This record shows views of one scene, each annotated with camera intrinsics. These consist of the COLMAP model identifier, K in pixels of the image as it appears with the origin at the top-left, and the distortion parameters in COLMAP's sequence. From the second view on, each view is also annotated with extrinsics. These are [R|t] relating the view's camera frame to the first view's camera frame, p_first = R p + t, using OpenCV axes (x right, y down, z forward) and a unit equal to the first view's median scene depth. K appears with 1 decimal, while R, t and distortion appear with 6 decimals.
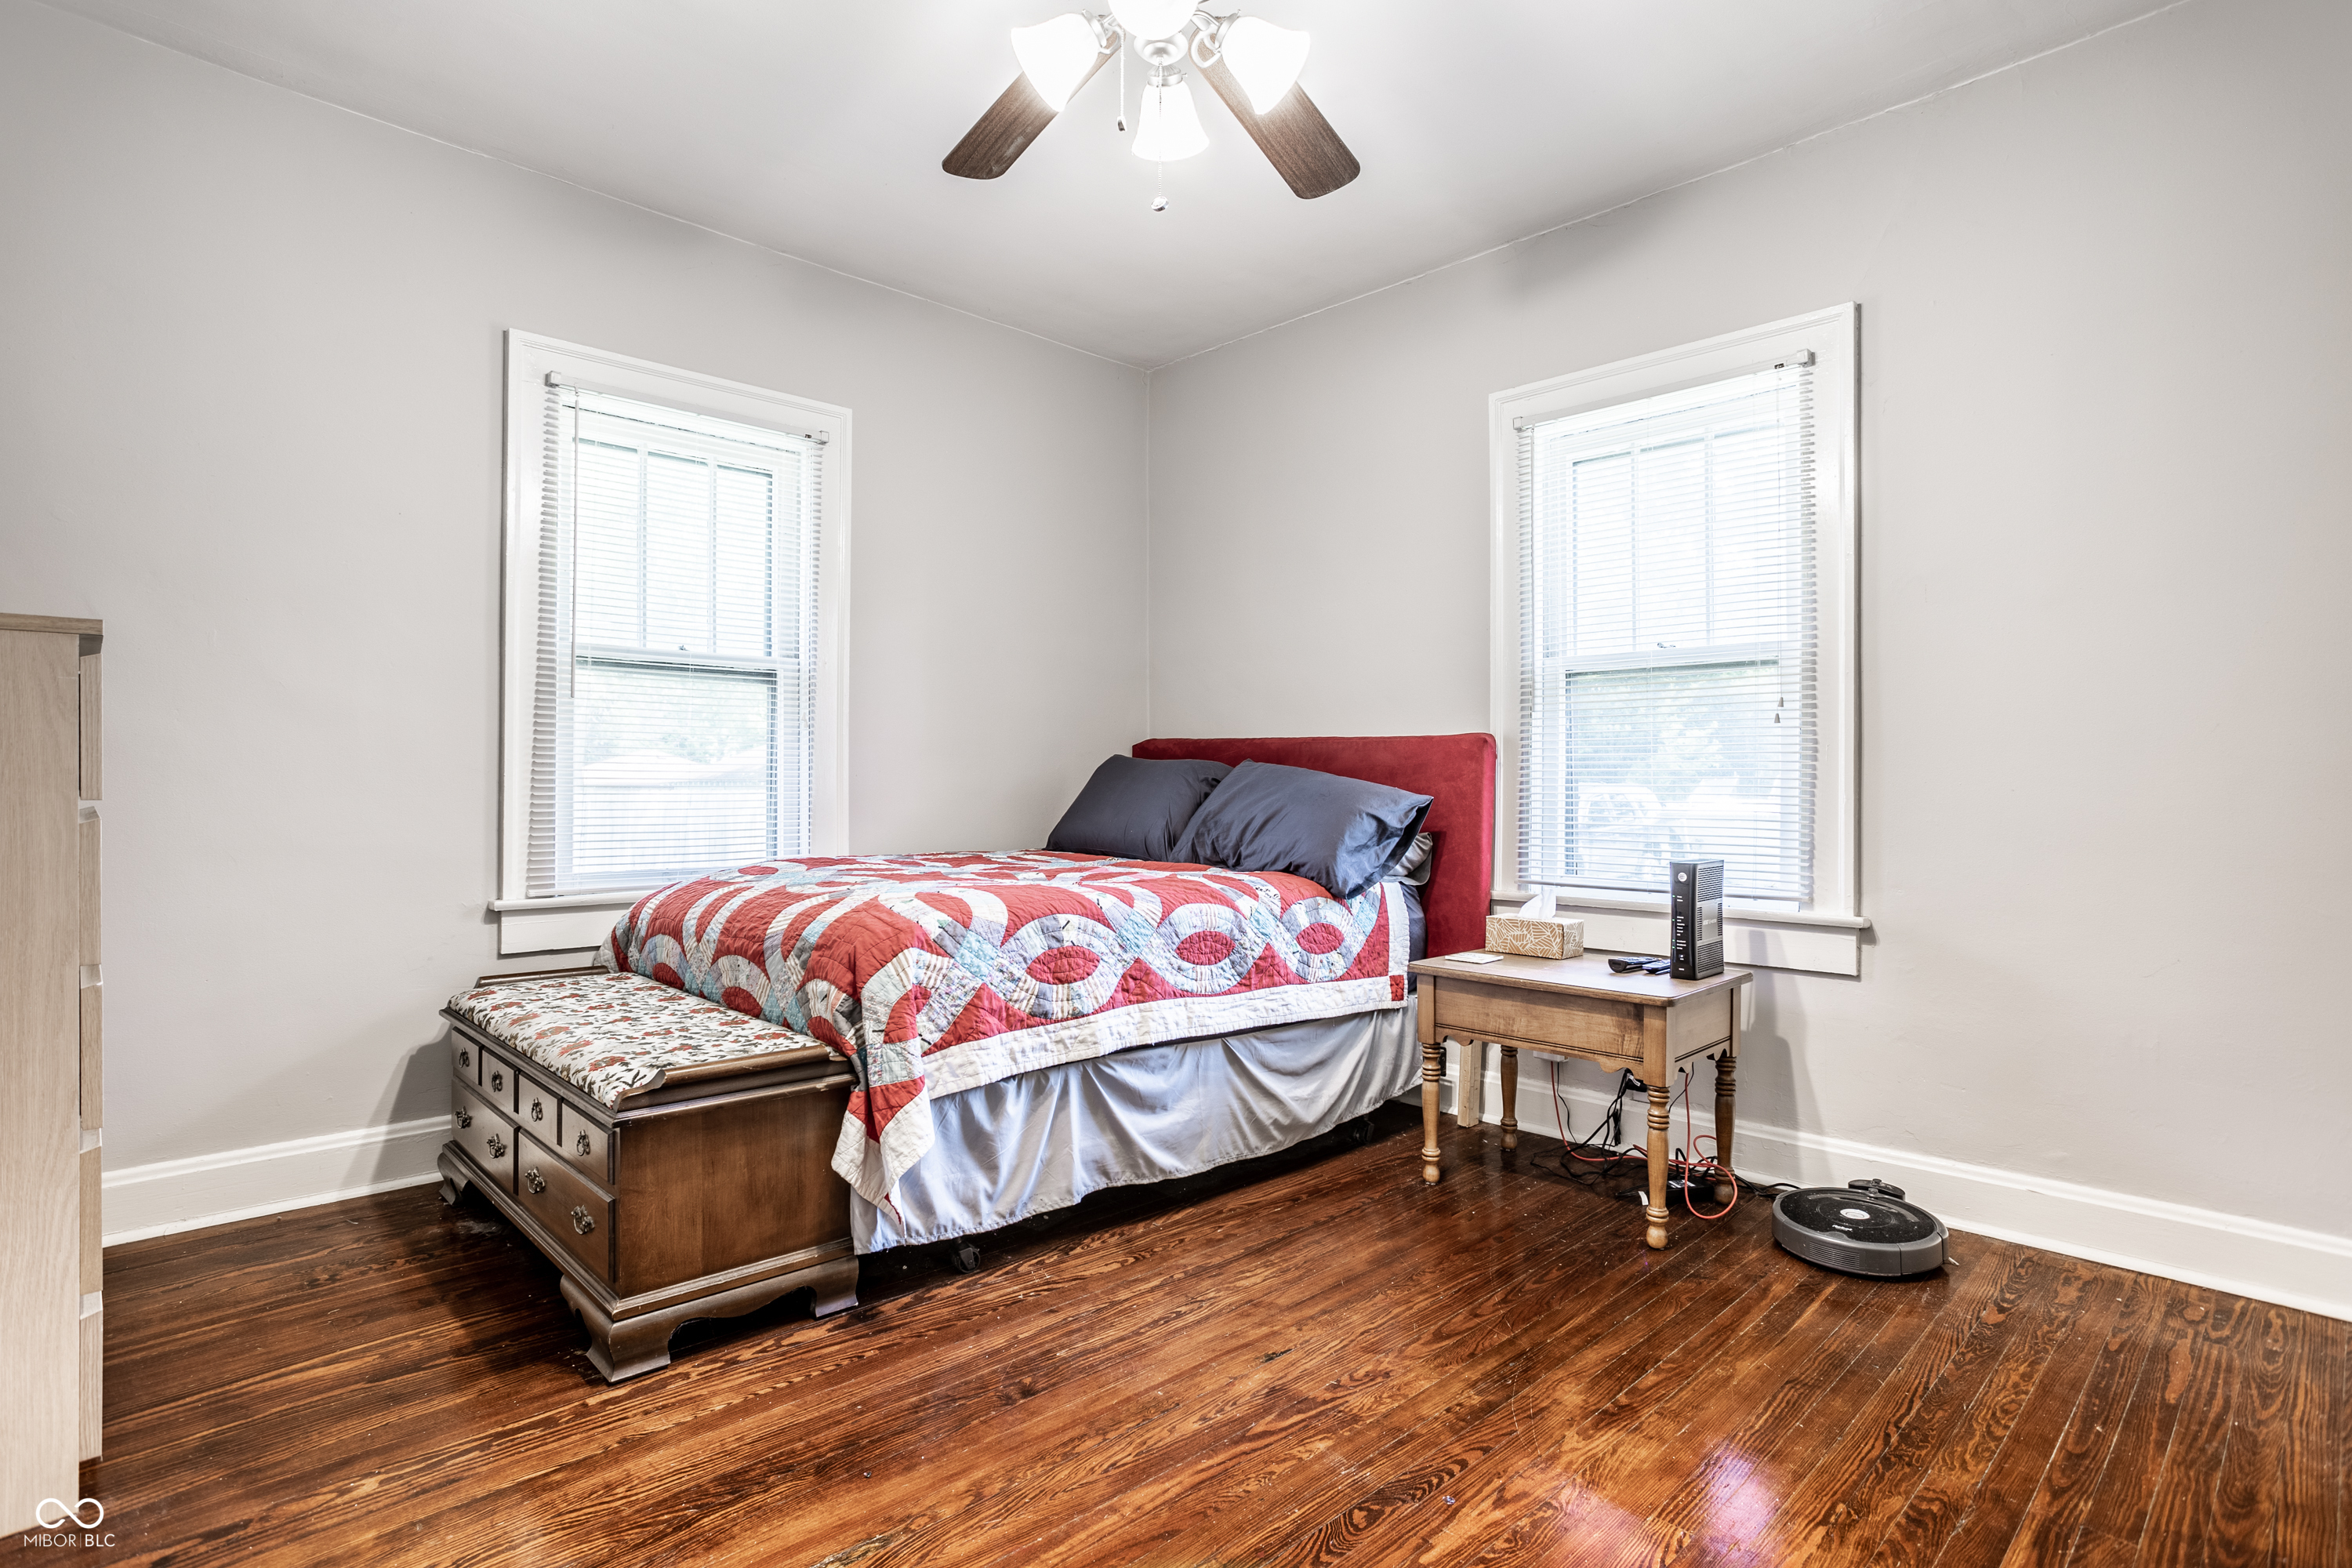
lens RADIAL K [[1189.6, 0, 1166.0], [0, 1189.6, 776.9], [0, 0, 1]] dist [-0.057182, 0.039484]
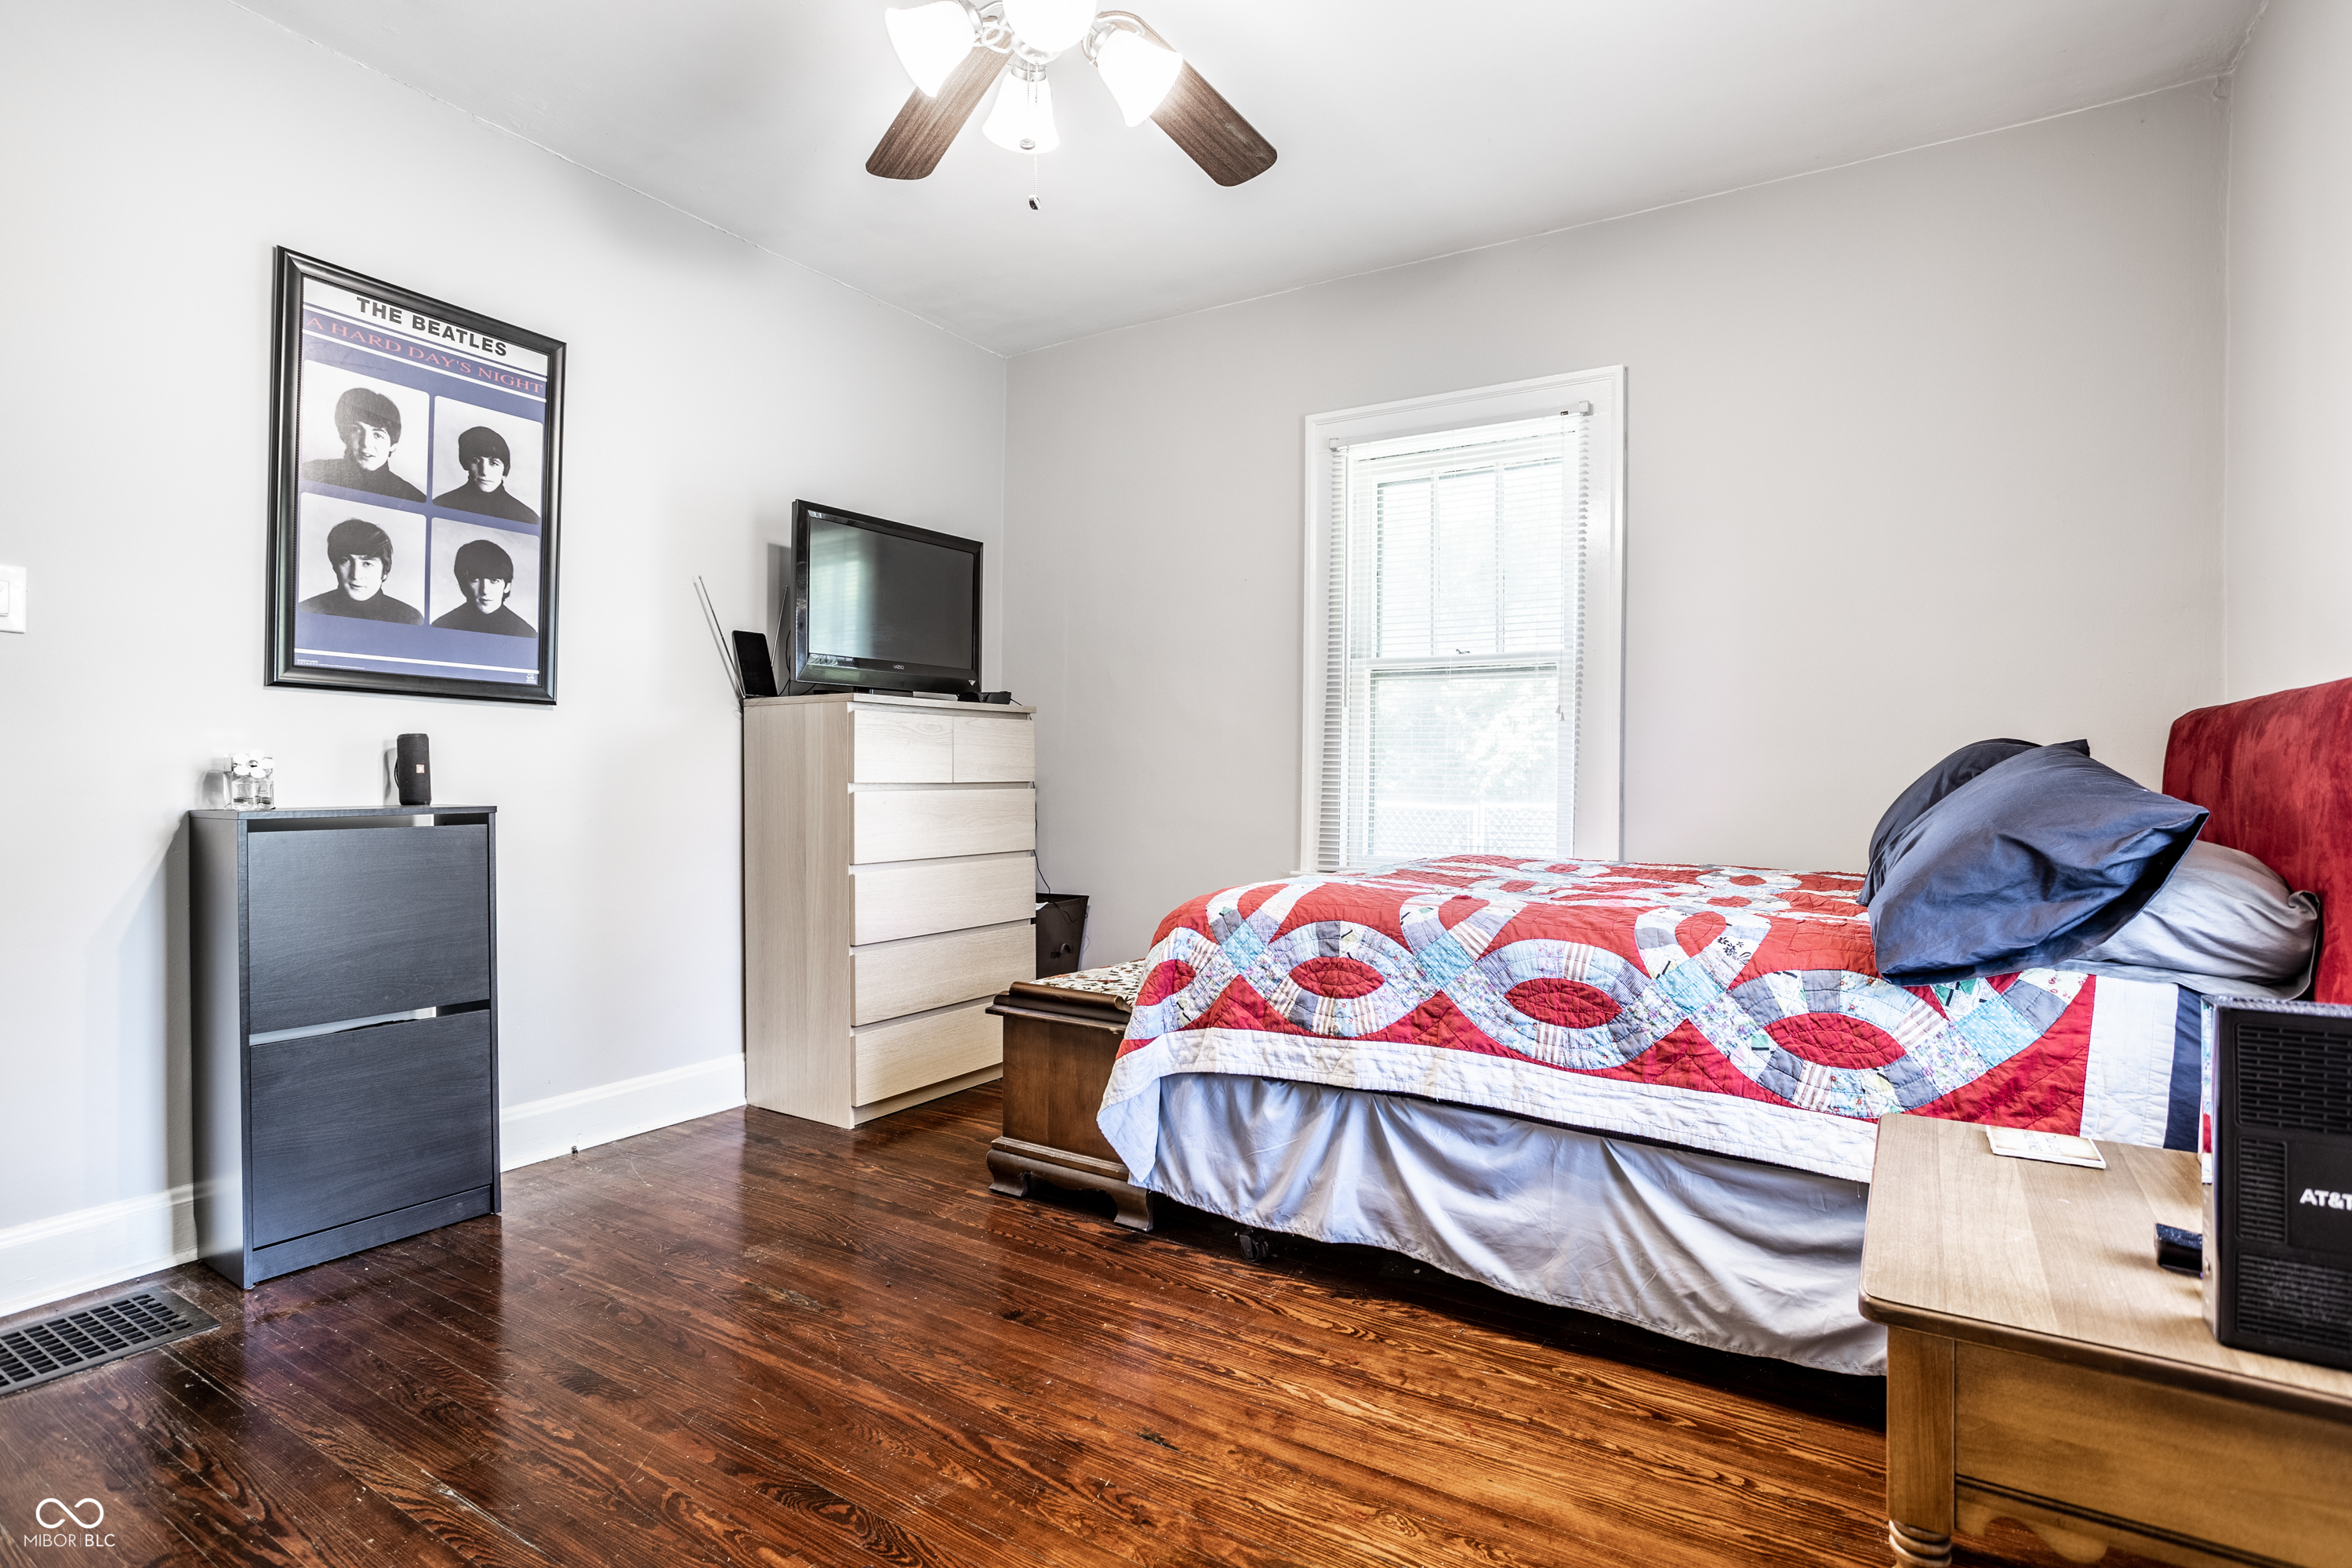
lens RADIAL K [[1189.6, 0, 1166.0], [0, 1189.6, 776.9], [0, 0, 1]] dist [-0.057182, 0.039484]
pose [[0.235177, -0.000410, -0.971953, 0.762811], [-0.001237, 0.999999, -0.000721, 0.006454], [0.971952, 0.001371, 0.235176, 0.660960]]
